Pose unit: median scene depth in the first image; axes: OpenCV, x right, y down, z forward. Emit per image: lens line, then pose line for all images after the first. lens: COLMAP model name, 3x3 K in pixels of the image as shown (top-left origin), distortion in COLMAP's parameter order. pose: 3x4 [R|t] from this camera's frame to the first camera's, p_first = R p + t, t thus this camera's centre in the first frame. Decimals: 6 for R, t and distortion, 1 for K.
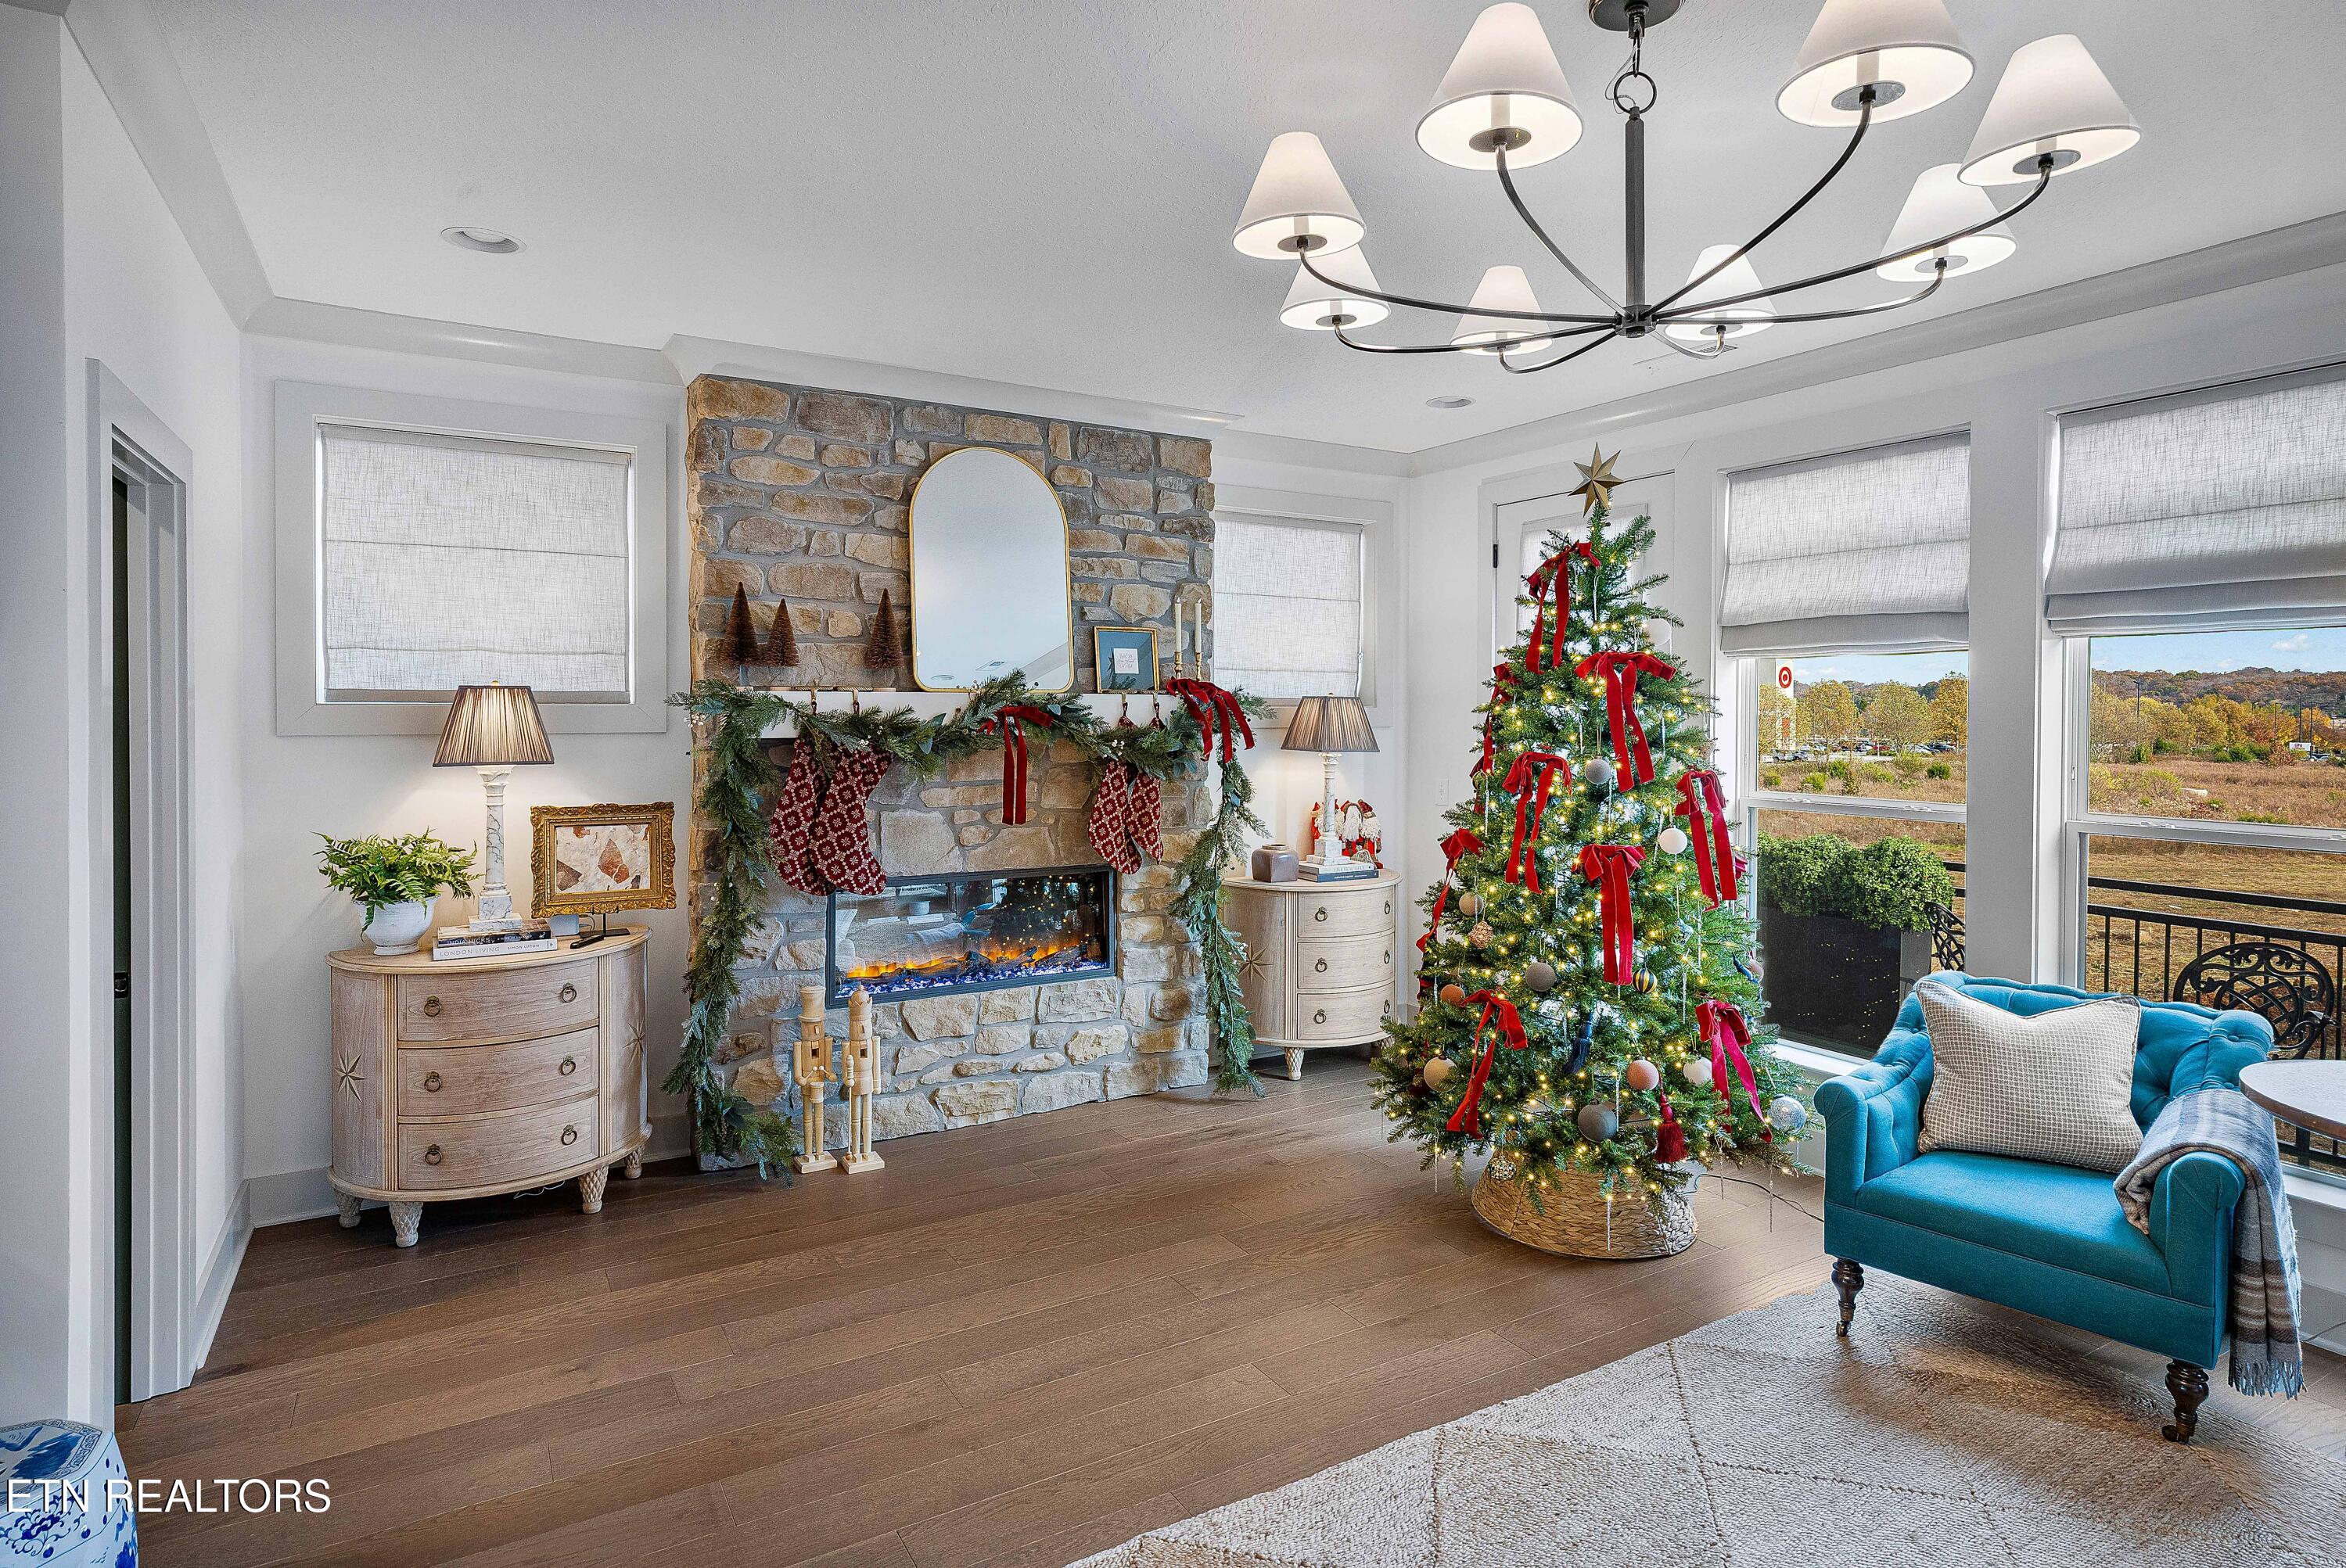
lens RADIAL K [[1237.9, 0, 1204.1], [0, 1237.9, 742.2], [0, 0, 1]] dist [0.015200, -0.008181]
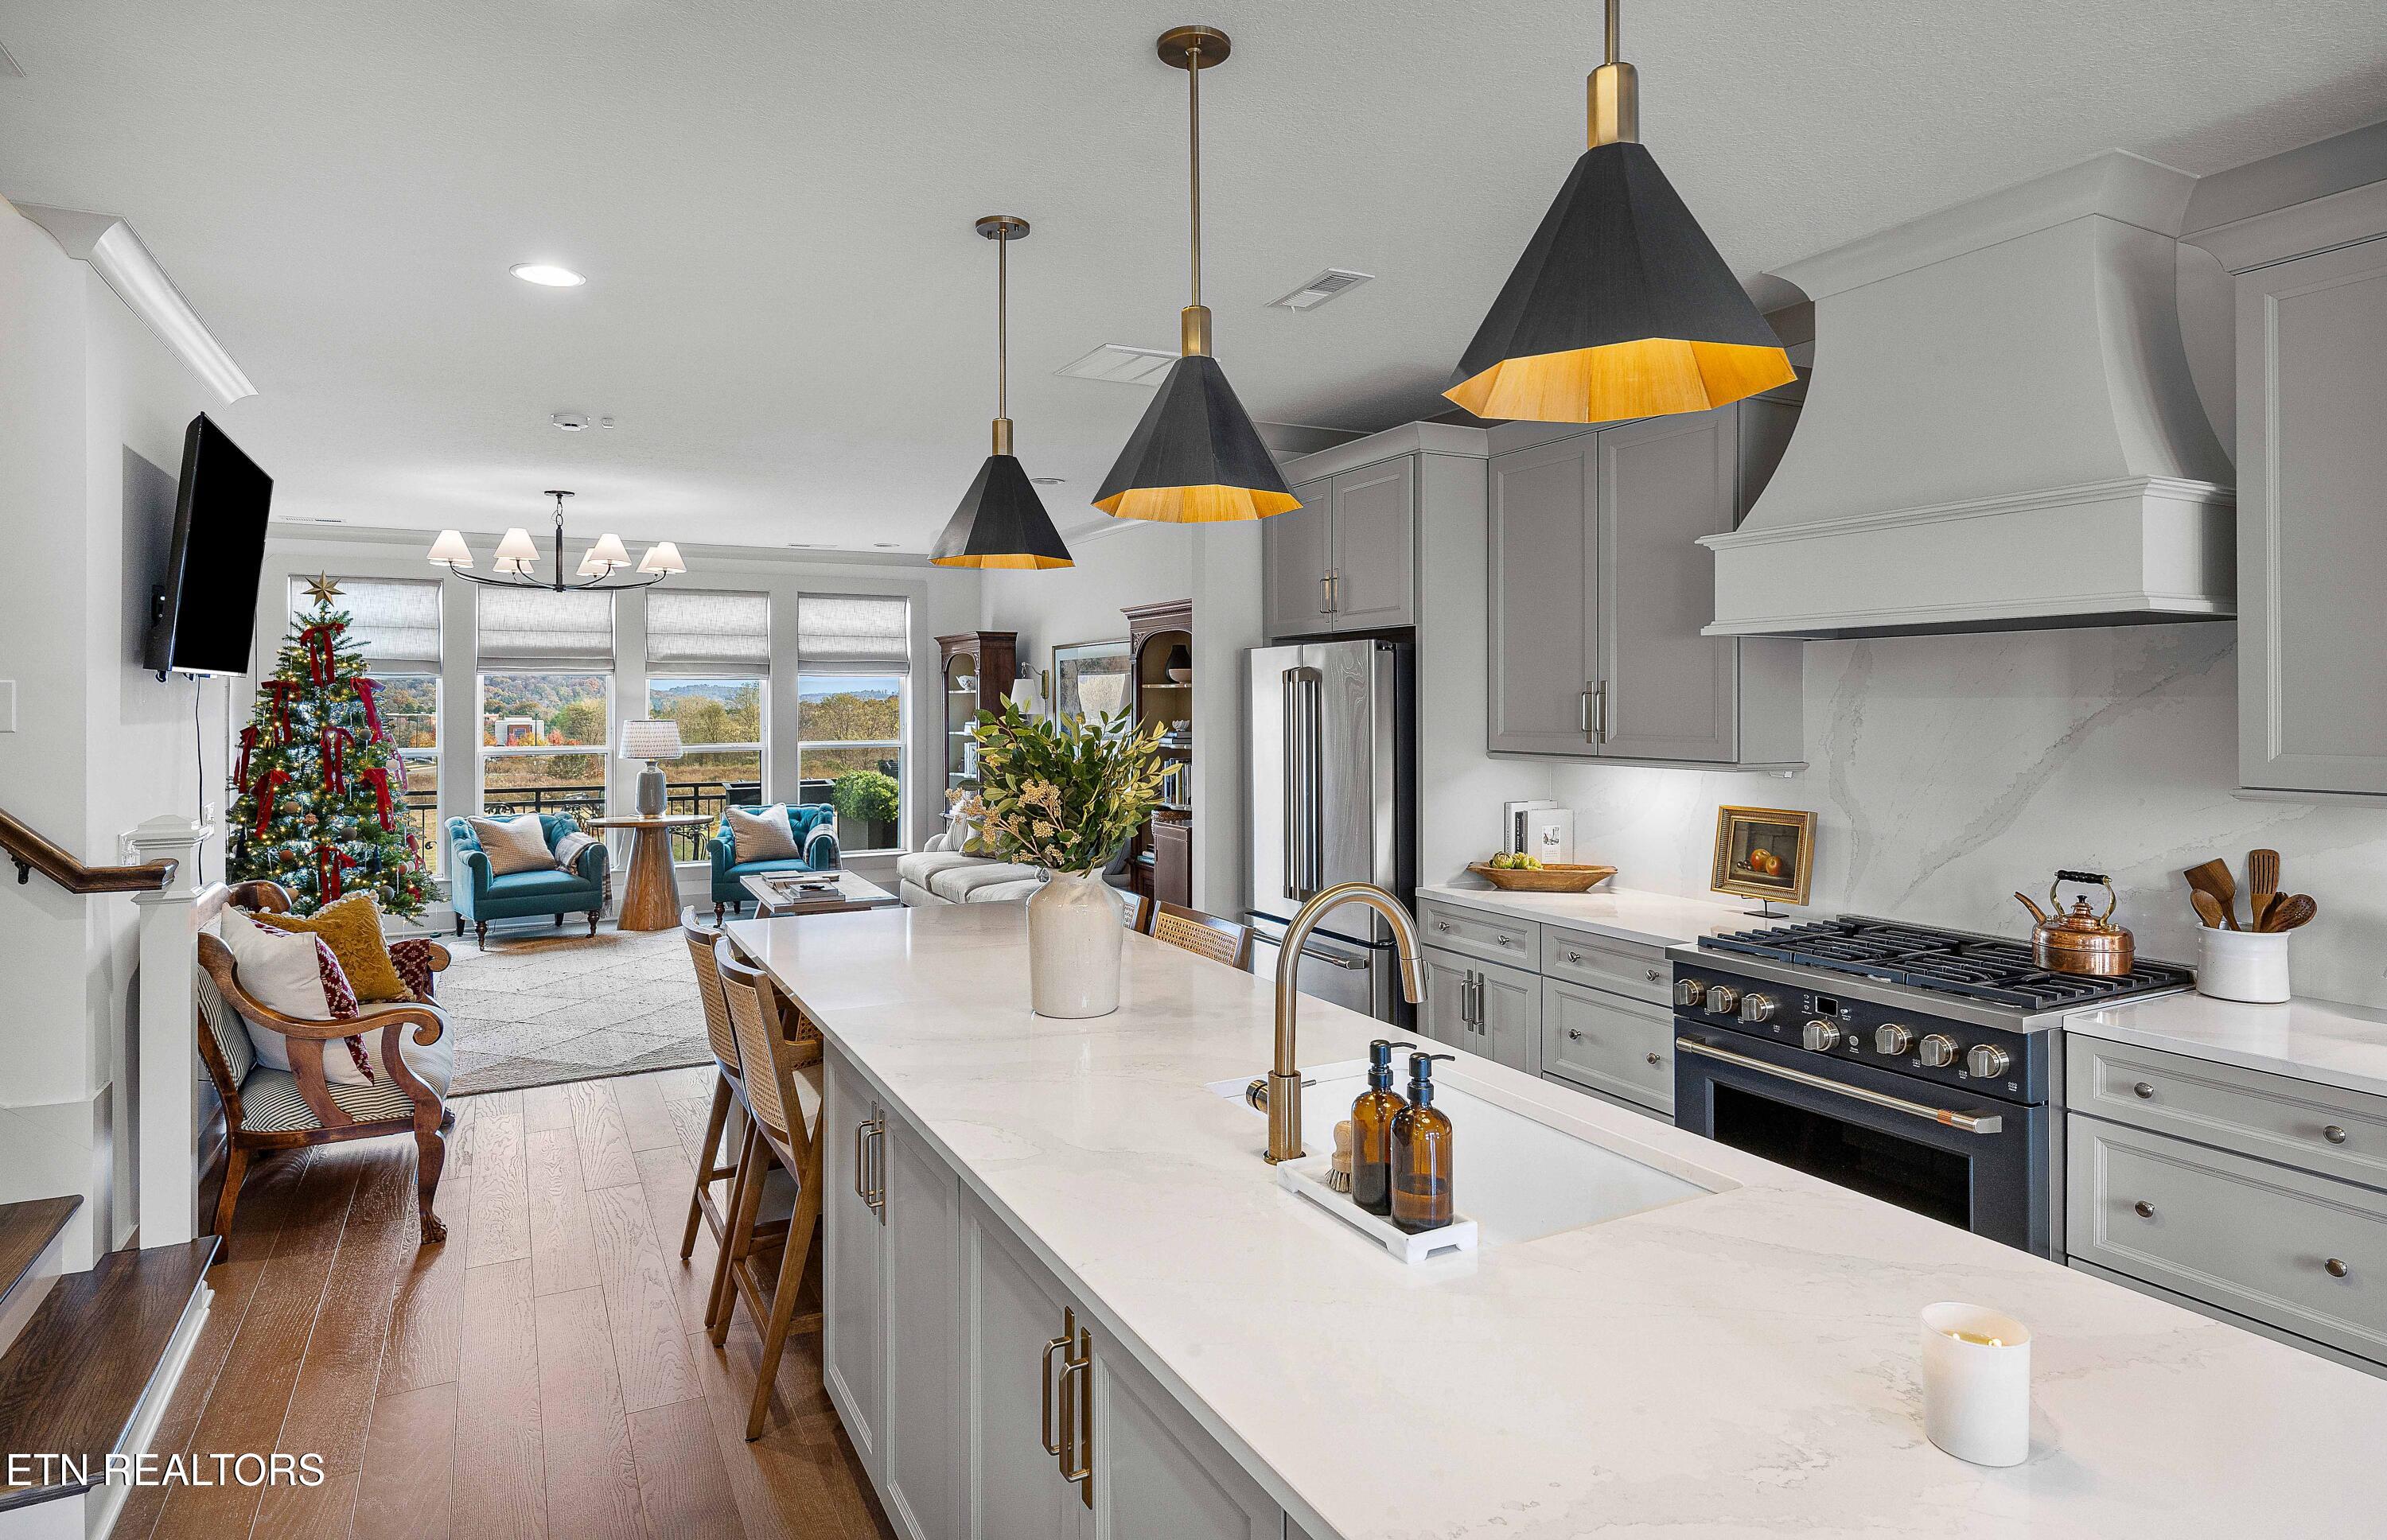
lens RADIAL K [[1312.0, 0, 1231.3], [0, 1312.0, 660.7], [0, 0, 1]] dist [0.000070, 0.000387]
pose [[0.019188, 0.030958, 0.999336, -1.611024], [0.030326, 0.999043, -0.031531, 0.011229], [-0.999356, 0.030911, 0.018231, -0.442905]]
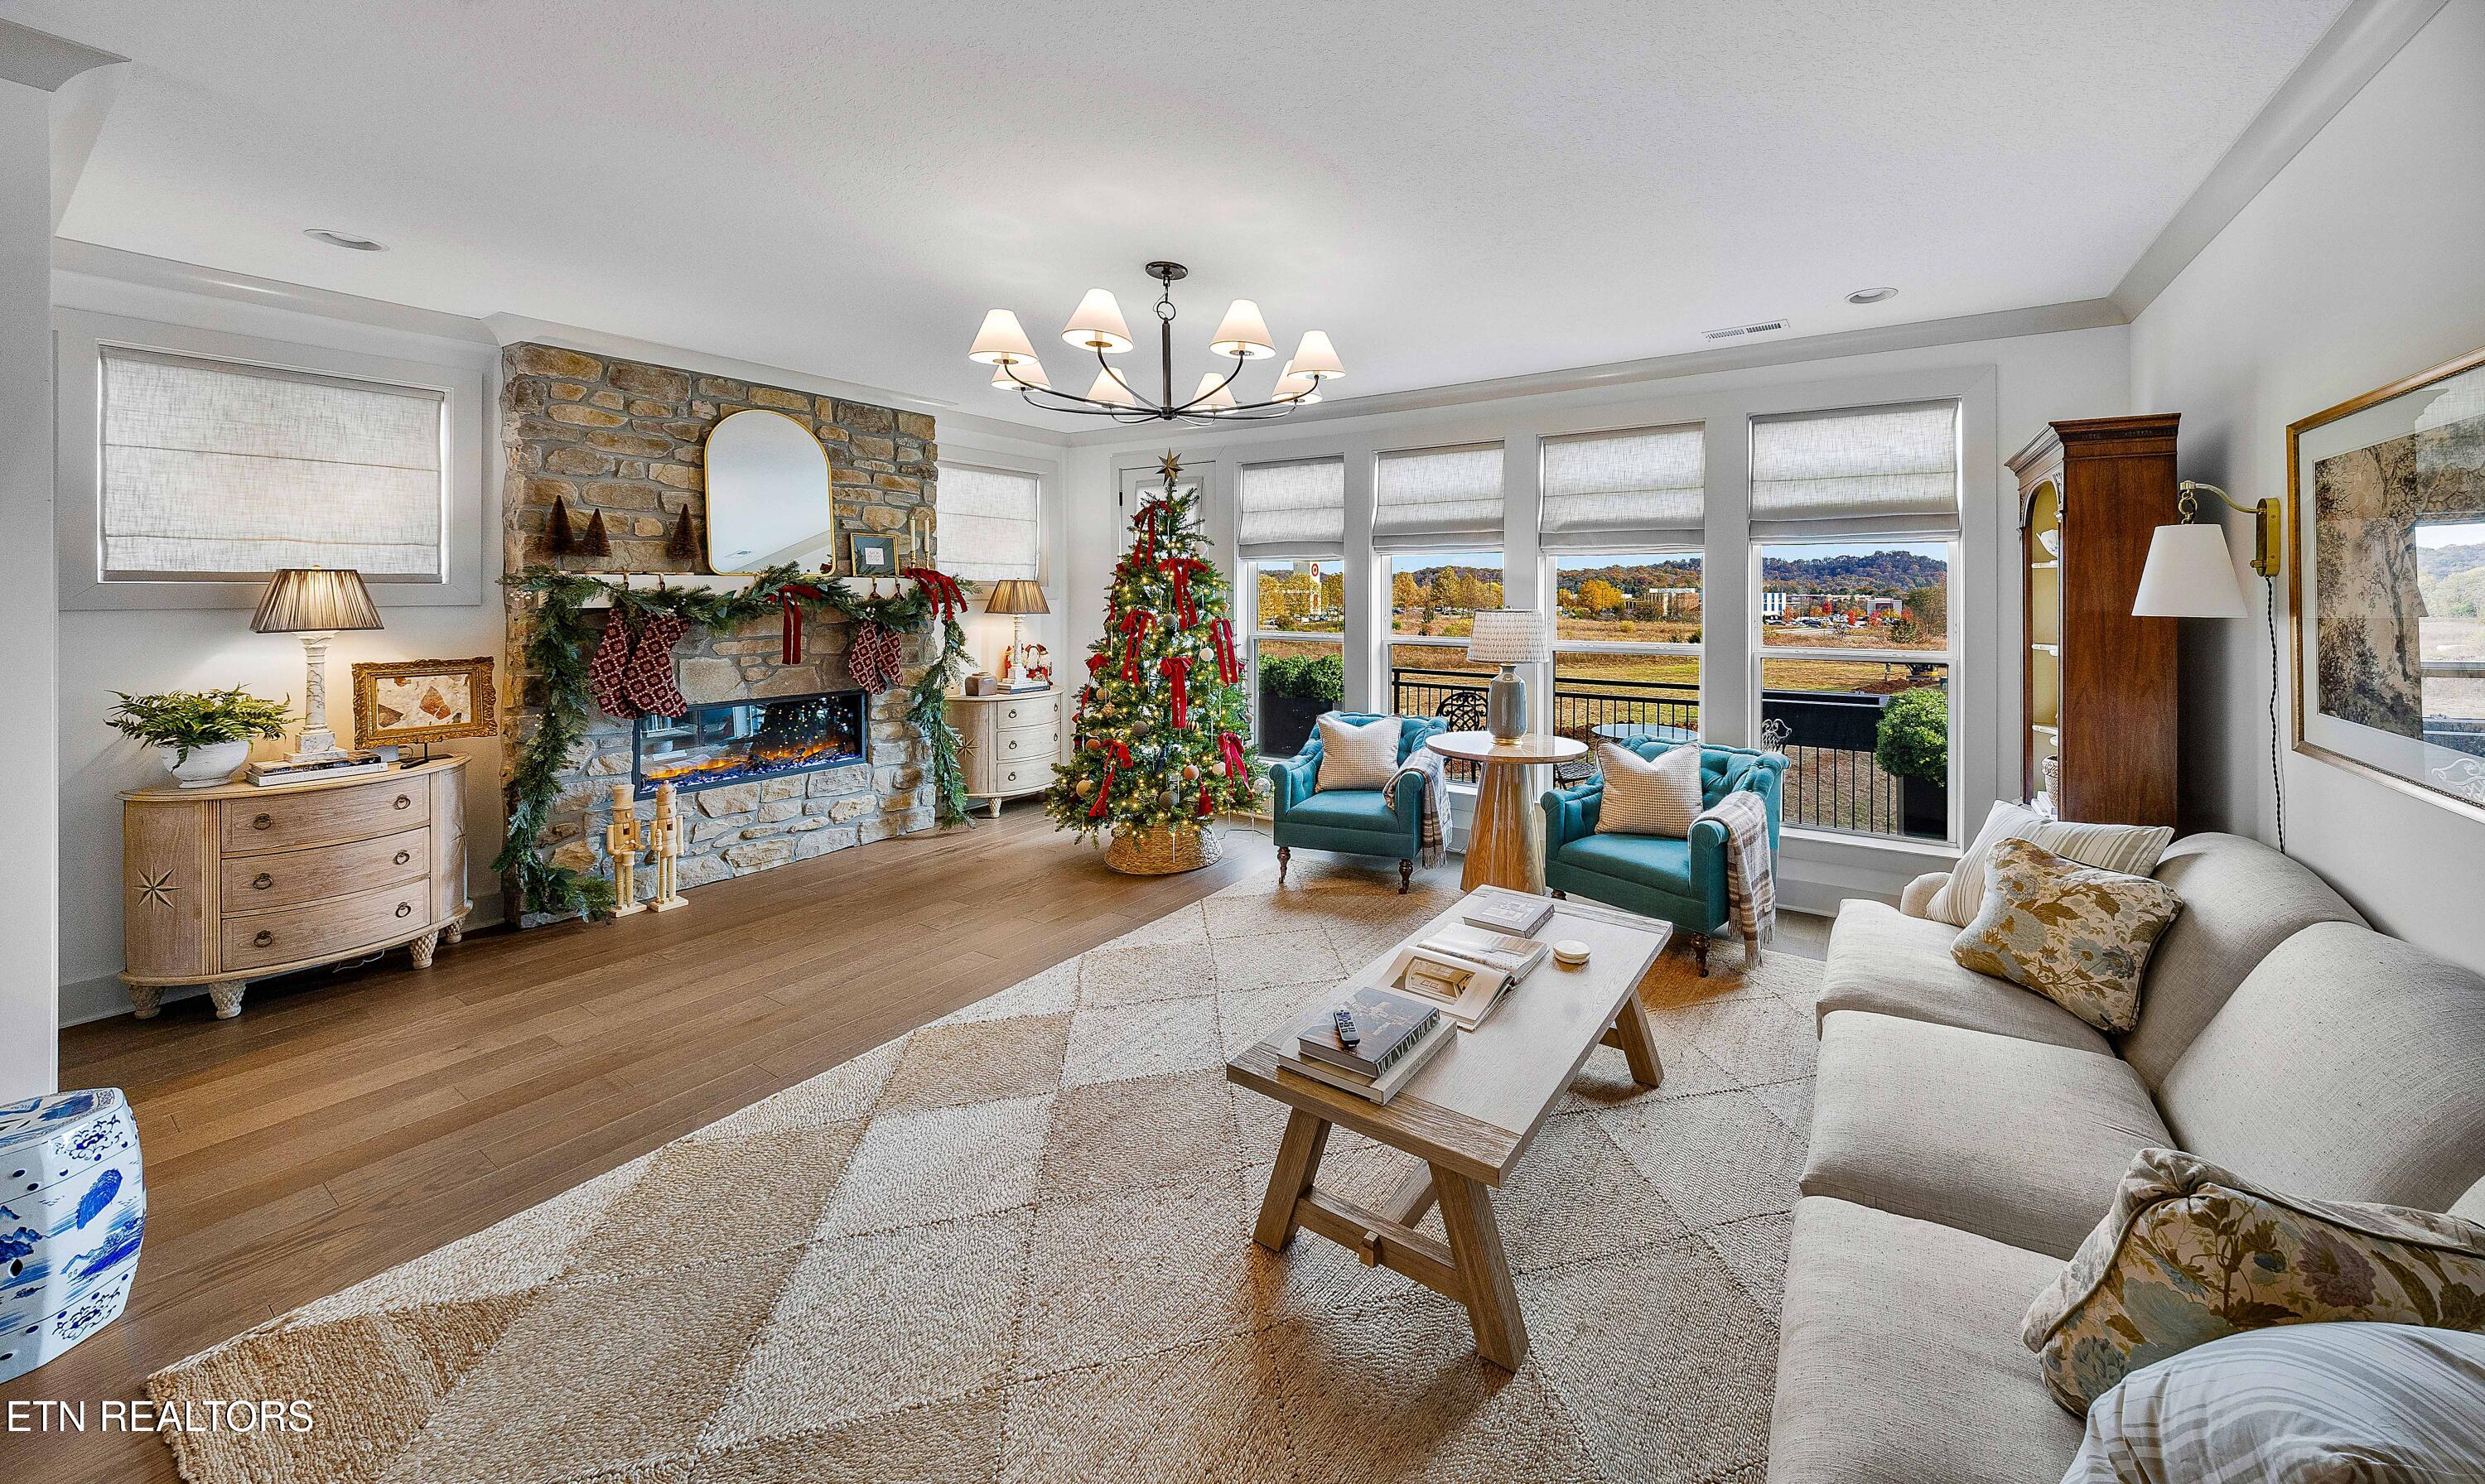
lens RADIAL K [[851.9, 0, 1376.1], [0, 851.9, 591.8], [0, 0, 1]] dist [-0.007975, 0.000194]
pose [[0.875300, -0.002062, 0.483576, -0.033656], [0.012848, 0.999737, -0.018992, 0.007825], [-0.483410, 0.022837, 0.875096, -0.264961]]
